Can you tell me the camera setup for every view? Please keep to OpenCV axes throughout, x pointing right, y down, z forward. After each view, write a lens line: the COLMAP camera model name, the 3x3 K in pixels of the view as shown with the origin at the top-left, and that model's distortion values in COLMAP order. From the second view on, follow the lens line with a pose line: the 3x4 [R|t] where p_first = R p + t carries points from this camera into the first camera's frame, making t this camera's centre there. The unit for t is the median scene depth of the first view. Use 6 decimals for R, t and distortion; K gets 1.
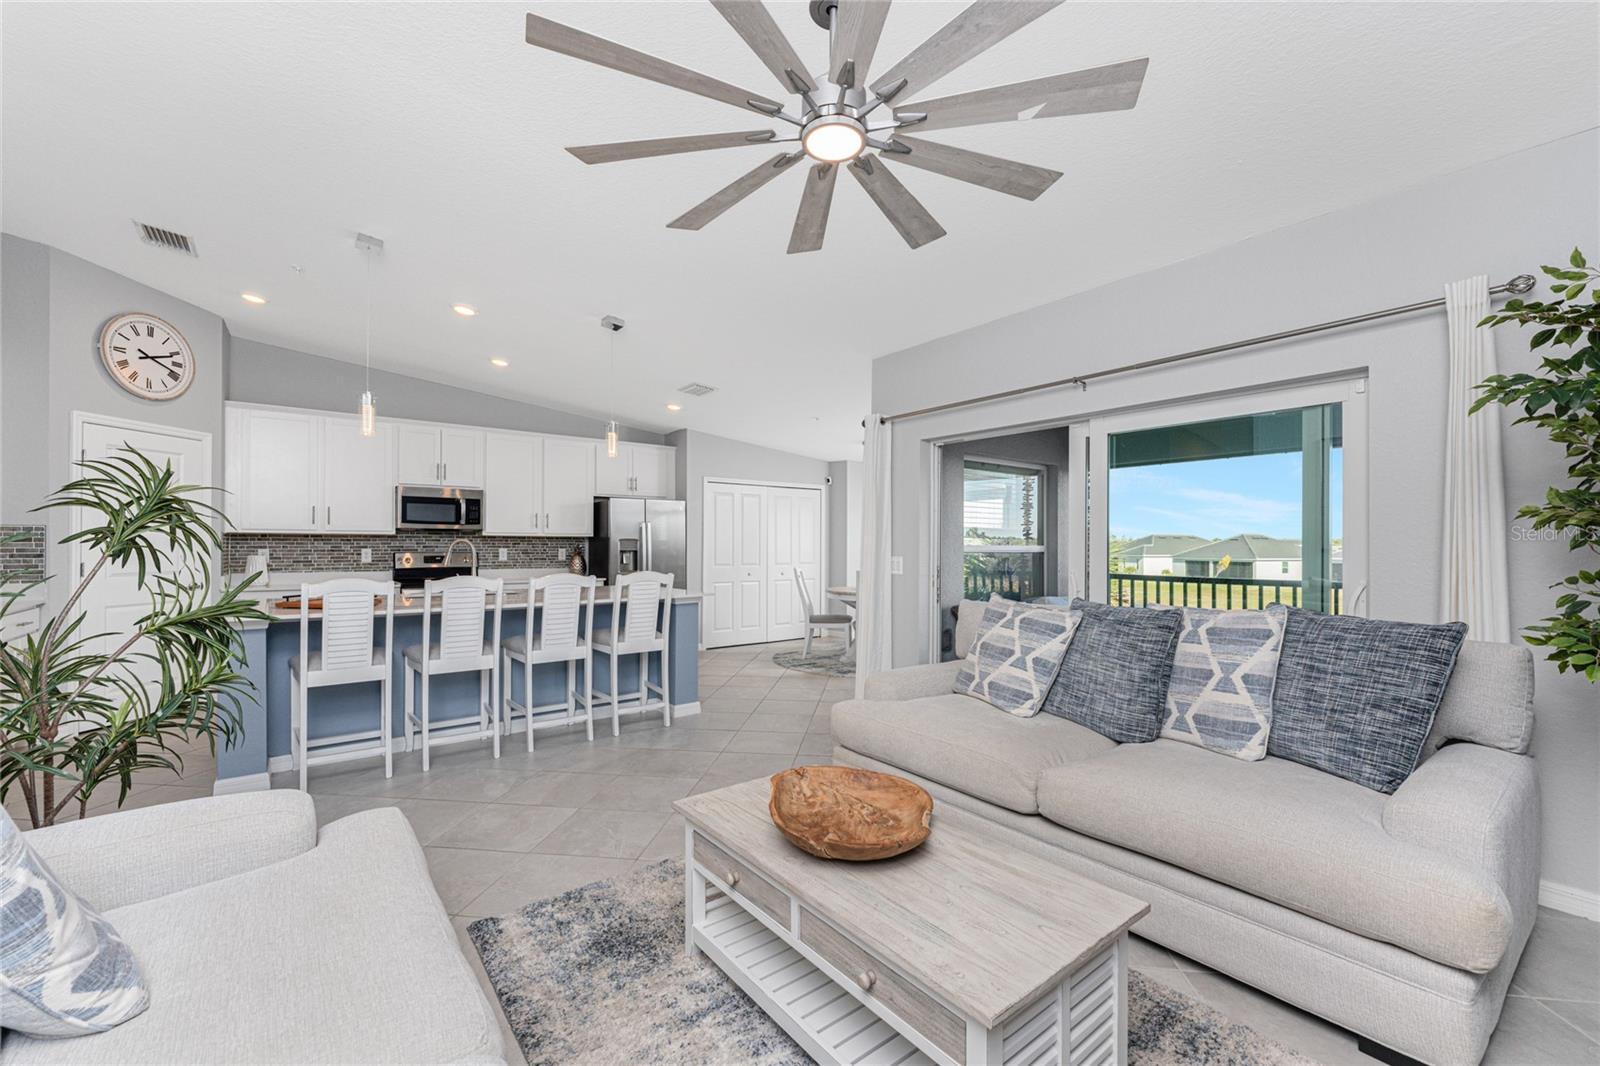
lens RADIAL K [[653.7, 0, 798.6], [0, 653.7, 541.9], [0, 0, 1]] dist [-0.002438, -0.000318]
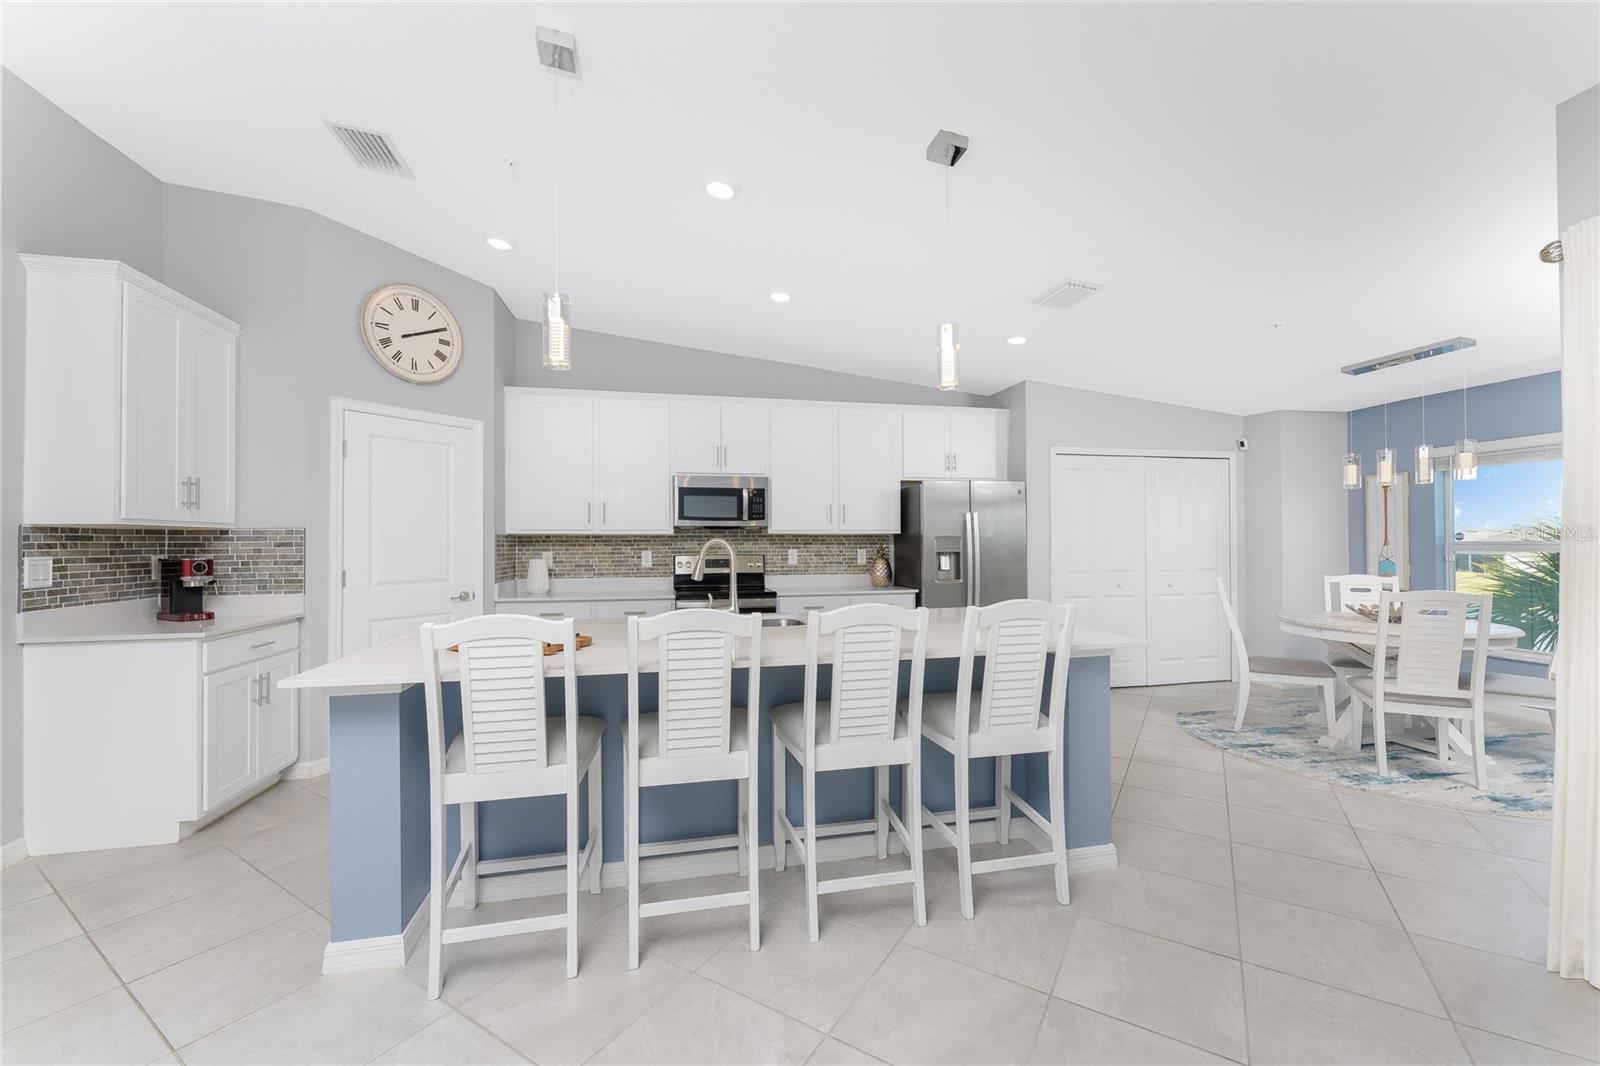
lens RADIAL K [[633.7, 0, 802.7], [0, 633.7, 538.3], [0, 0, 1]] dist [0.000918, -0.000107]
pose [[0.906331, -0.009326, -0.422466, -0.133272], [0.008982, 0.999956, -0.002804, -0.002256], [0.422474, -0.001253, 0.906374, 0.357643]]
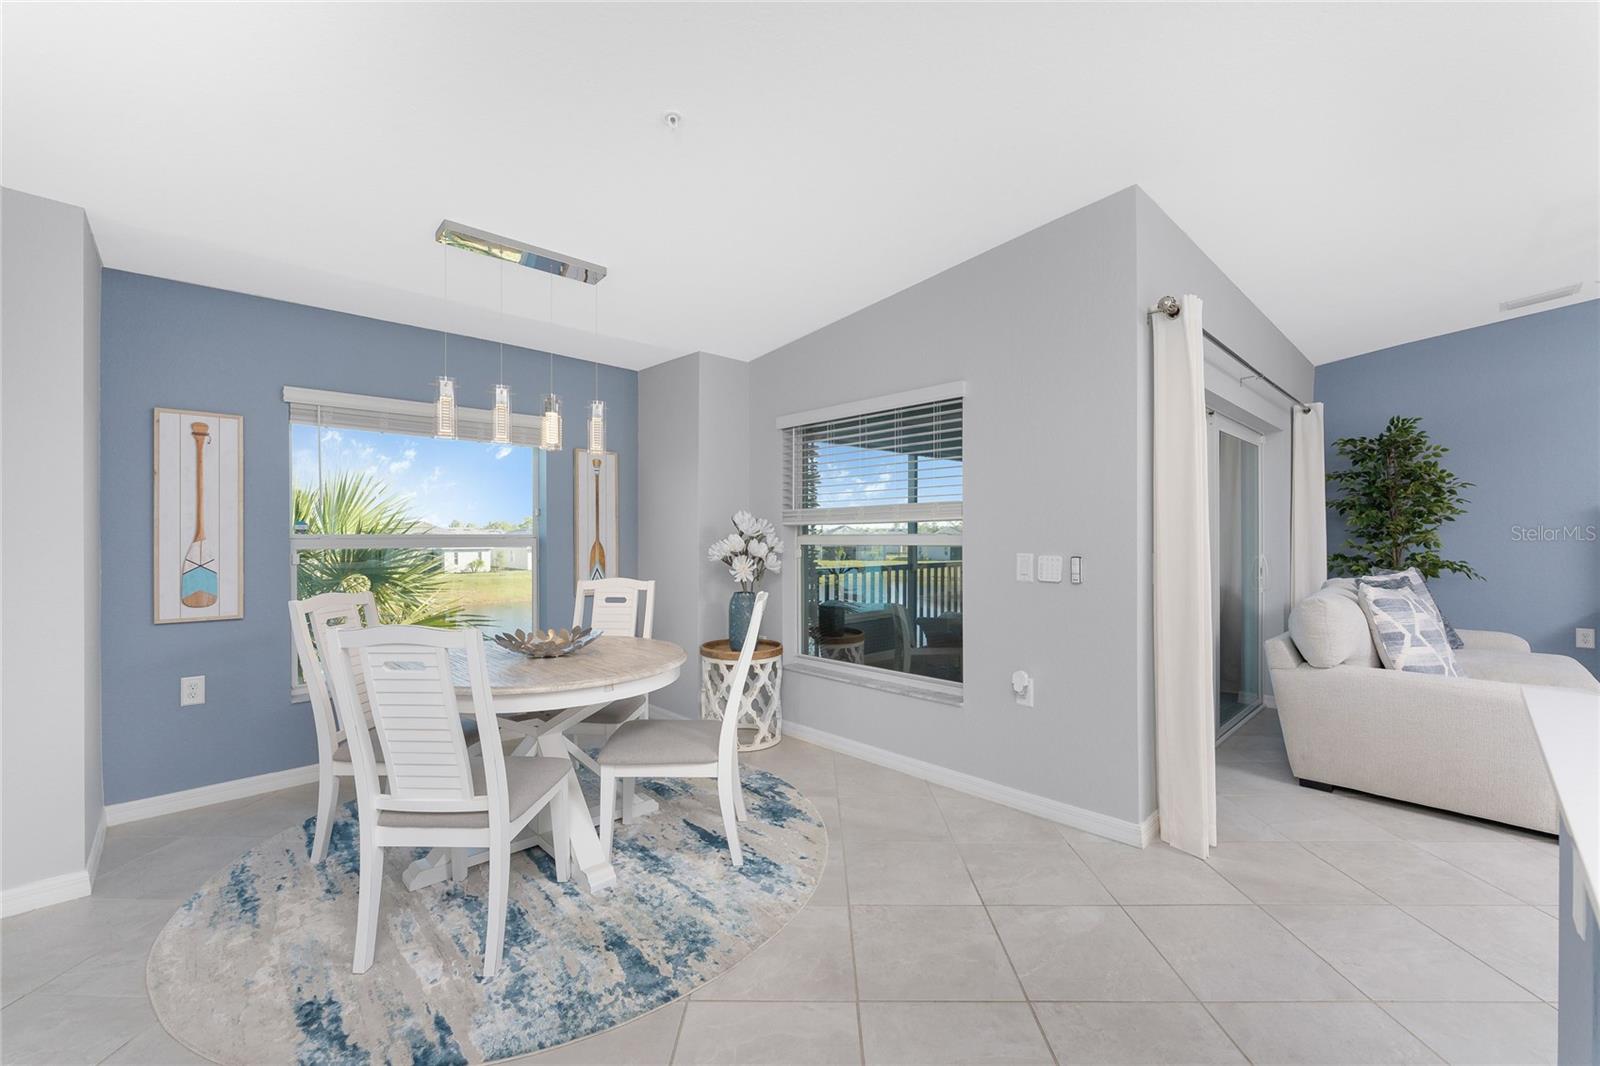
lens RADIAL K [[653.9, 0, 800.0], [0, 653.9, 533.0], [0, 0, 1]] dist [0.000274, -0.000035]
pose [[-0.107286, 0.001350, 0.994227, -0.324770], [-0.002921, 0.999994, -0.001673, 0.005774], [-0.994224, -0.003084, -0.107282, 1.121305]]
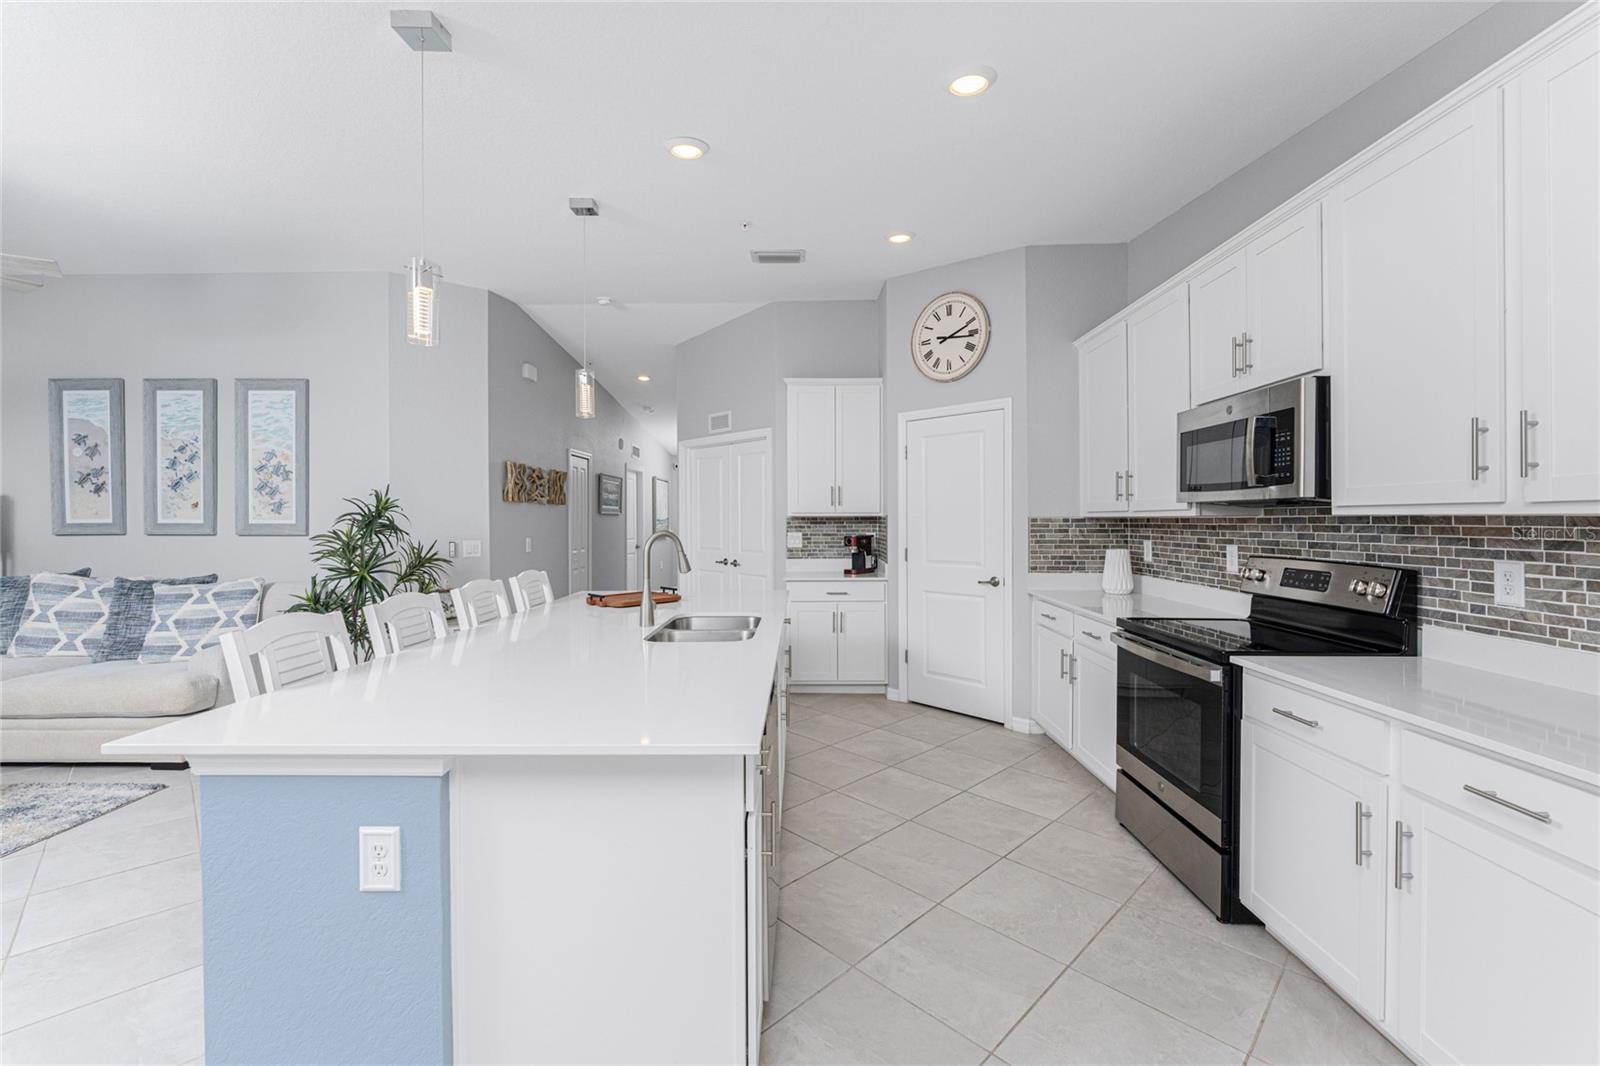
lens RADIAL K [[665.0, 0, 796.5], [0, 665.0, 518.5], [0, 0, 1]] dist [0.000986, 0.000292]
pose [[-0.621761, -0.001342, -0.783206, -0.070688], [0.005386, 0.999968, -0.005989, -0.009262], [0.783189, -0.007942, -0.621733, 1.139613]]
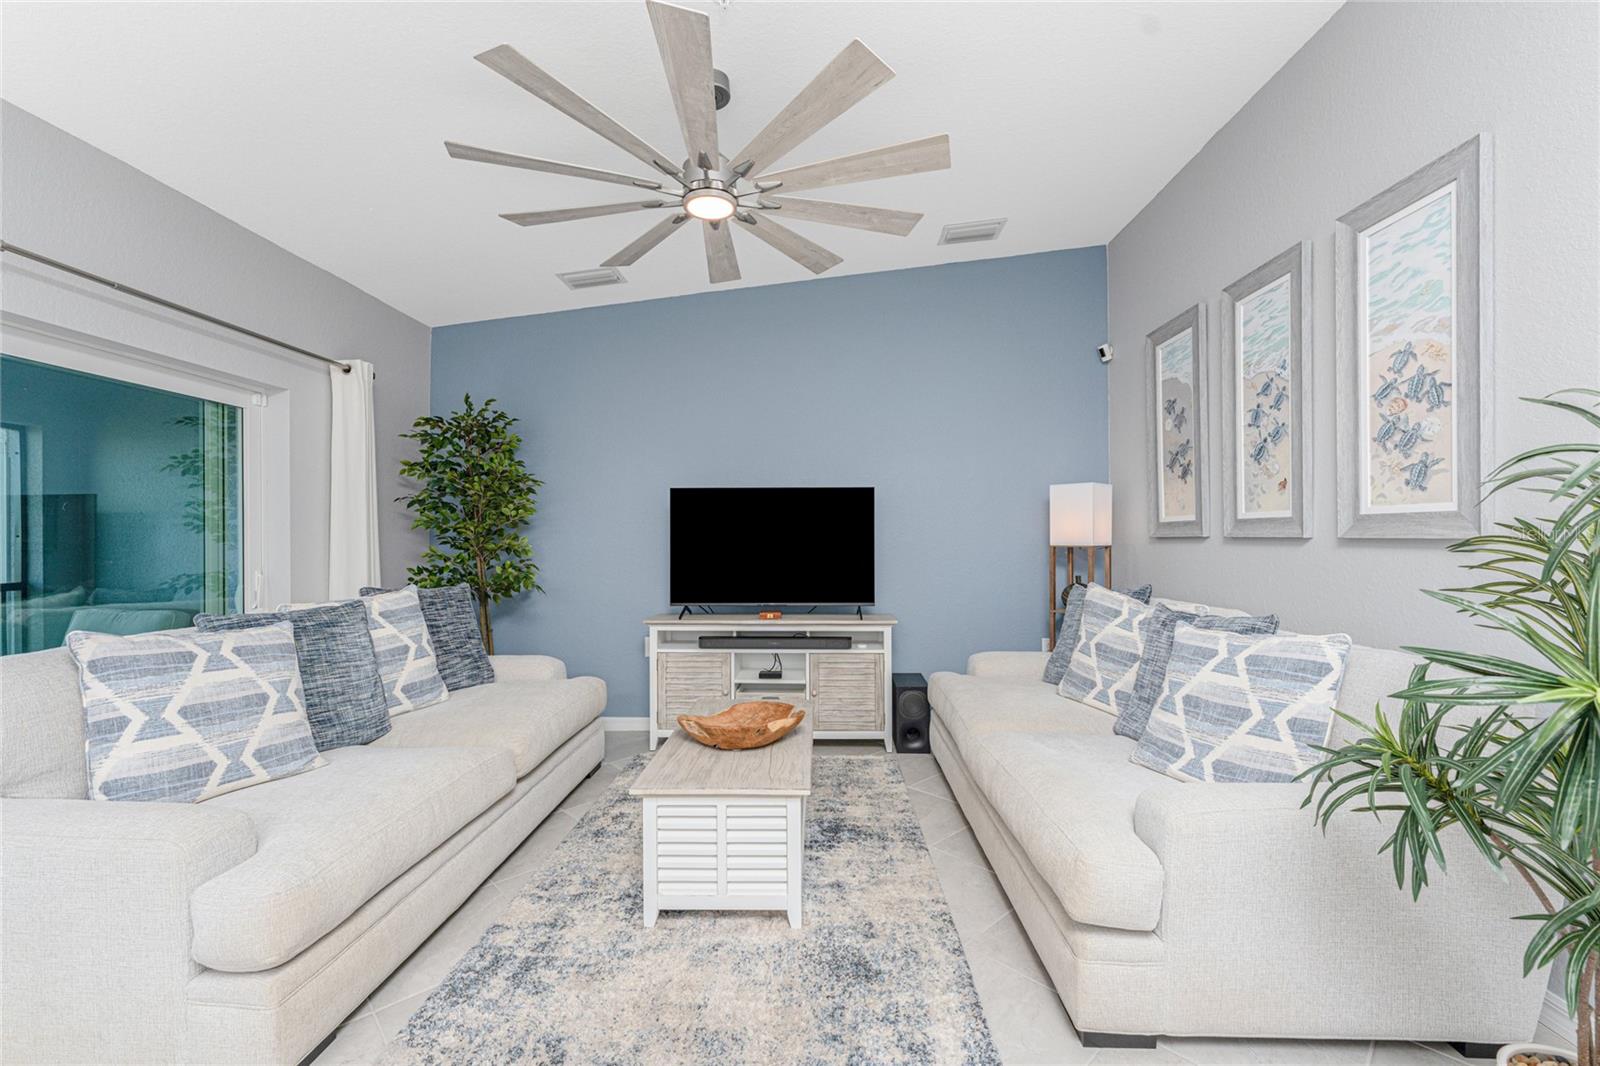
lens RADIAL K [[666.5, 0, 798.7], [0, 666.5, 538.6], [0, 0, 1]] dist [-0.000016, -0.000017]
pose [[-0.776566, 0.001621, 0.630034, -0.281344], [0.000215, 0.999997, -0.002308, 0.003085], [-0.630036, -0.001657, -0.776564, 0.612334]]
